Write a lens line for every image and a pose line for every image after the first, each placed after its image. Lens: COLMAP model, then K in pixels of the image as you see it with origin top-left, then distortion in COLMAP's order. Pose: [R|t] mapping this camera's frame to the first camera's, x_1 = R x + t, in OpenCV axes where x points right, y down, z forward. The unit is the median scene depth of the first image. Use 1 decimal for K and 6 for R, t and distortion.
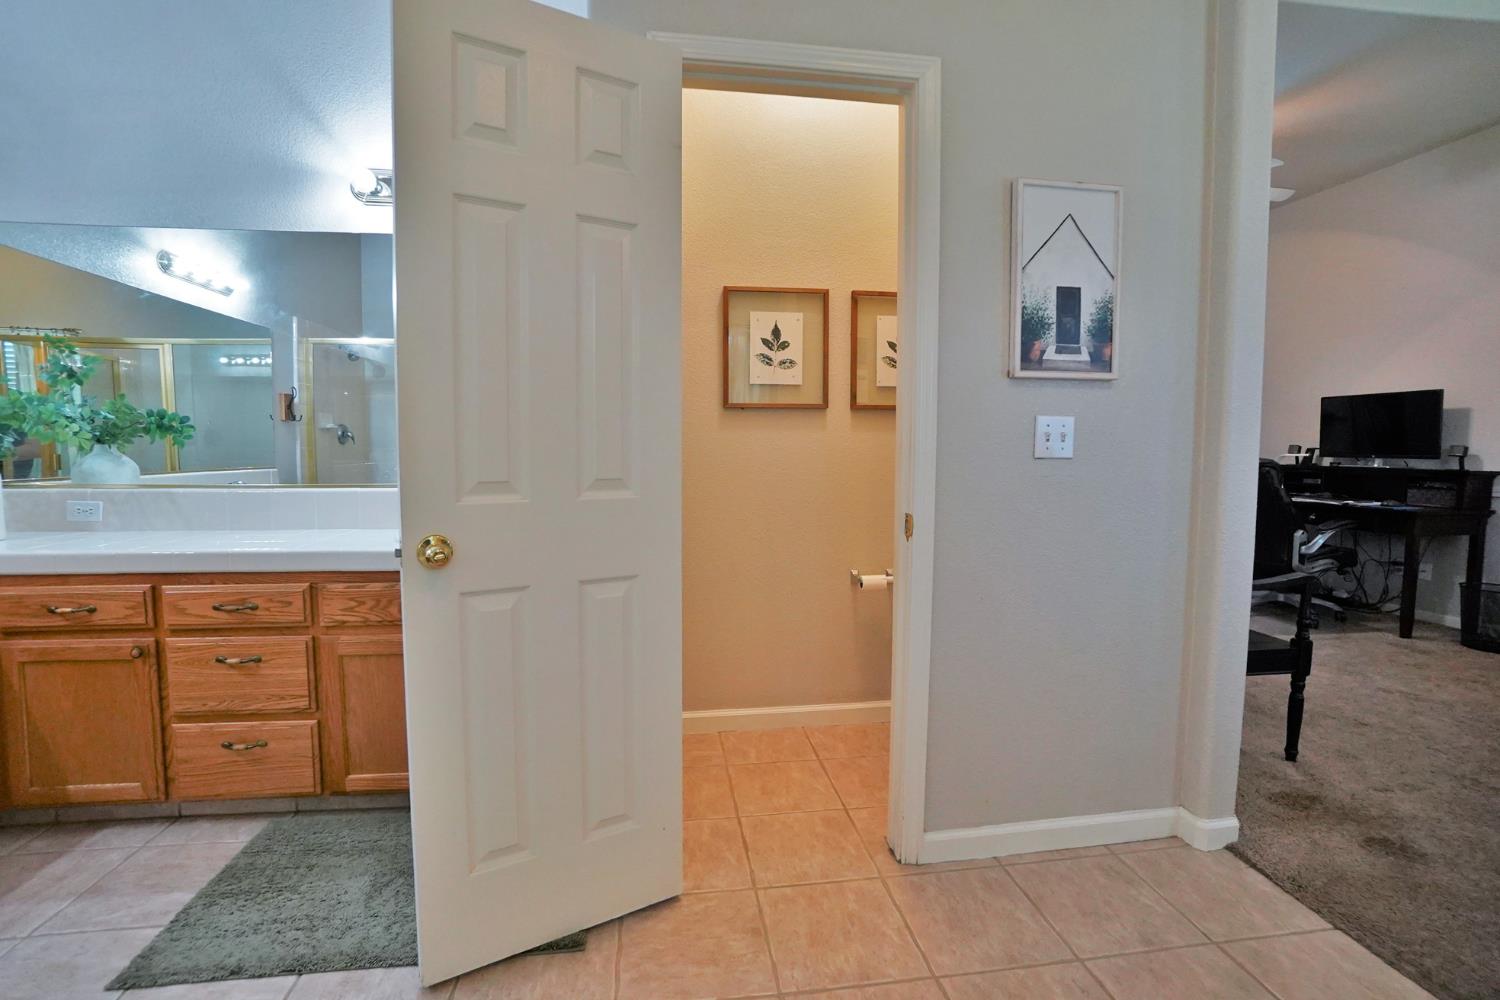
lens RADIAL K [[664.6, 0, 738.2], [0, 664.6, 491.9], [0, 0, 1]] dist [-0.063596, 0.022139]
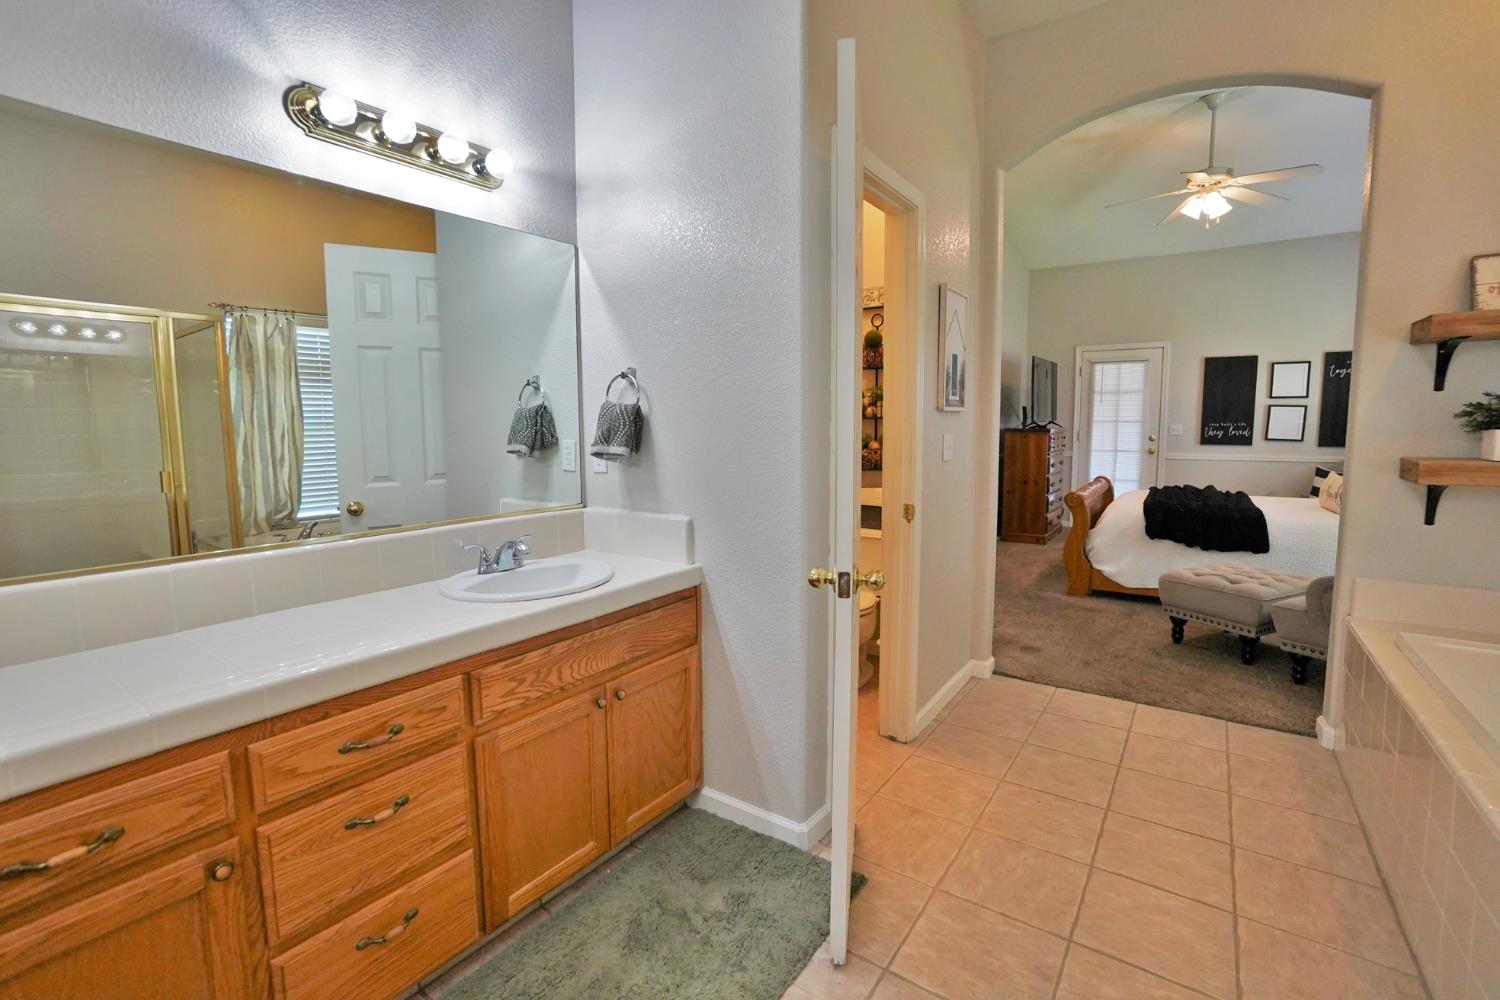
lens RADIAL K [[671.0, 0, 733.6], [0, 671.0, 489.6], [0, 0, 1]] dist [-0.058560, 0.021777]
pose [[0.684003, -0.081201, 0.724946, -0.983608], [0.059504, 0.996684, 0.055494, -0.097514], [-0.727048, 0.005179, 0.686567, 0.240182]]
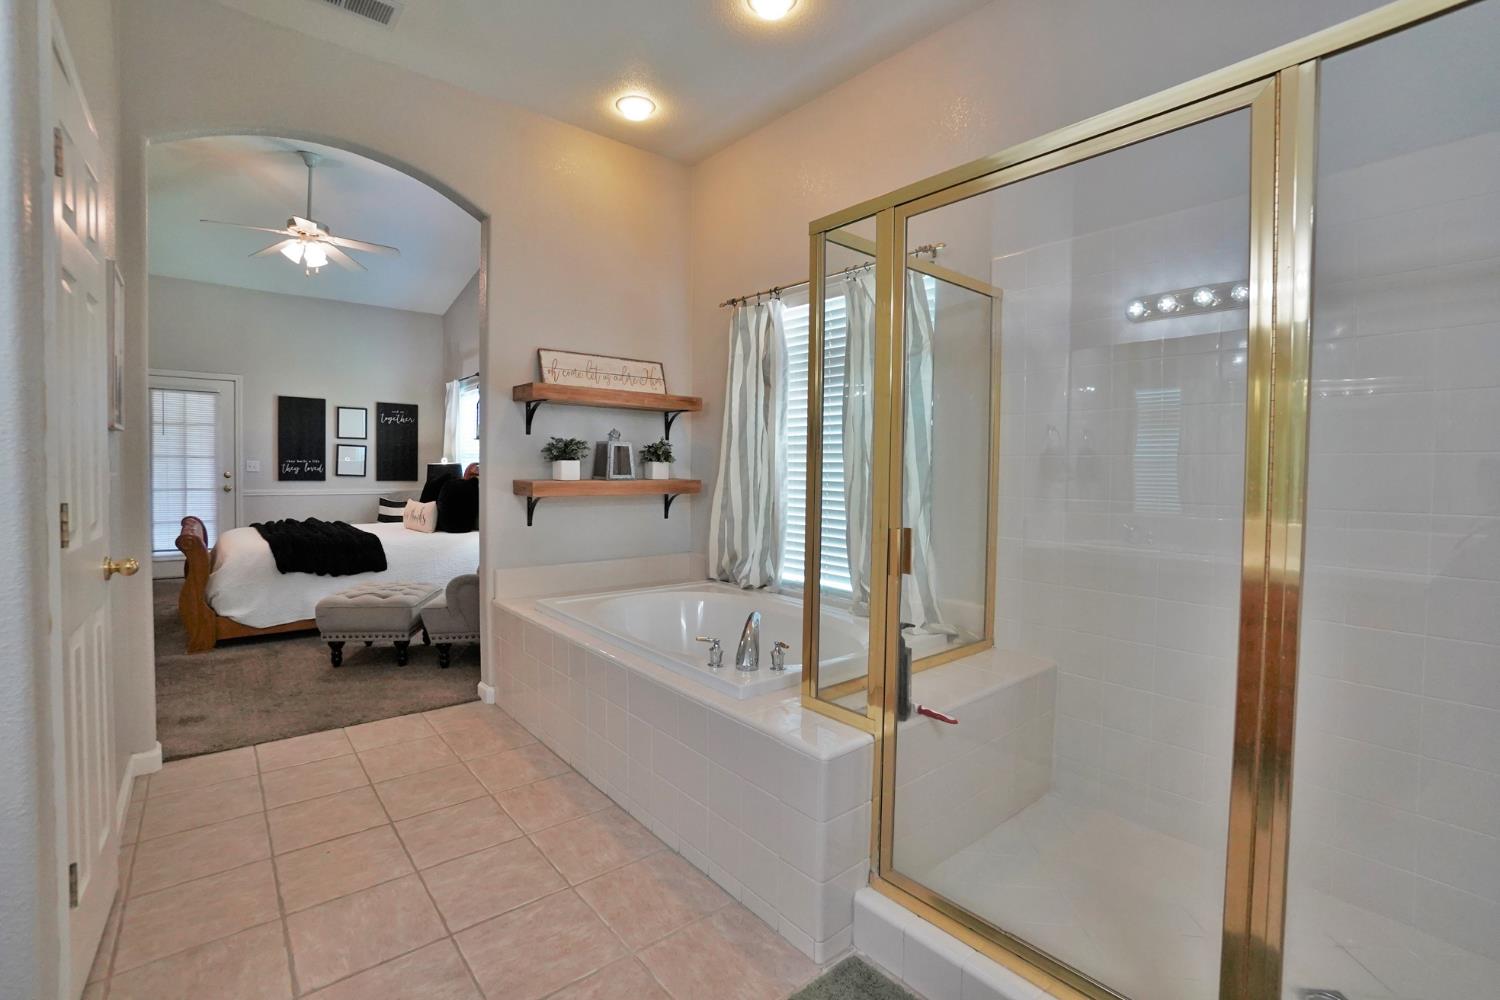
lens RADIAL K [[671.0, 0, 733.6], [0, 671.0, 489.6], [0, 0, 1]] dist [-0.058560, 0.021777]
pose [[-0.527543, -0.037867, 0.848684, -1.055888], [0.045306, 0.996330, 0.072616, -0.092786], [-0.848319, 0.076758, -0.523892, 0.599984]]
